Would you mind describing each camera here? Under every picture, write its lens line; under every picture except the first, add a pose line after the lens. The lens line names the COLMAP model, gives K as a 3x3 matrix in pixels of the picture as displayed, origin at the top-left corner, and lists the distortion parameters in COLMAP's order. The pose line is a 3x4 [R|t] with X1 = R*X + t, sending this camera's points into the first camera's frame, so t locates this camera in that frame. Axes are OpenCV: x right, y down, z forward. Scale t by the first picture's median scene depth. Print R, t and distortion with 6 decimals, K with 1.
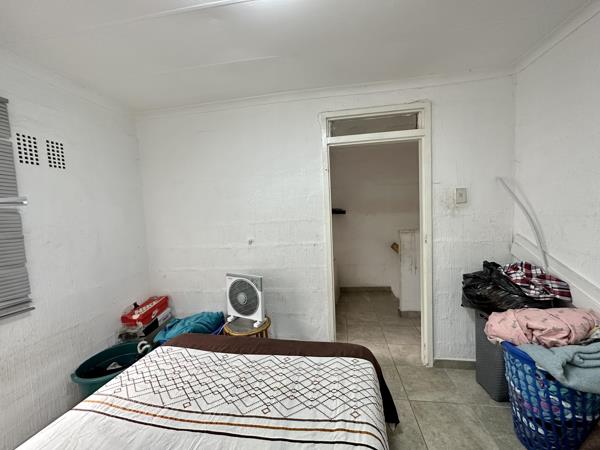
lens RADIAL K [[240.5, 0, 300.0], [0, 240.5, 225.0], [0, 0, 1]] dist [-0.001500, -0.000273]
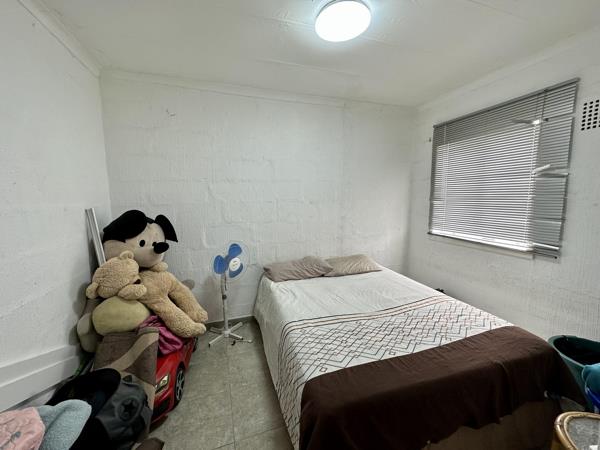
lens RADIAL K [[240.5, 0, 300.0], [0, 240.5, 225.0], [0, 0, 1]] dist [-0.001500, -0.000273]
pose [[-0.887198, 0.109691, -0.448161, 0.643201], [0.030036, 0.982999, 0.181136, -0.085024], [0.460411, 0.147243, -0.875409, 1.680627]]
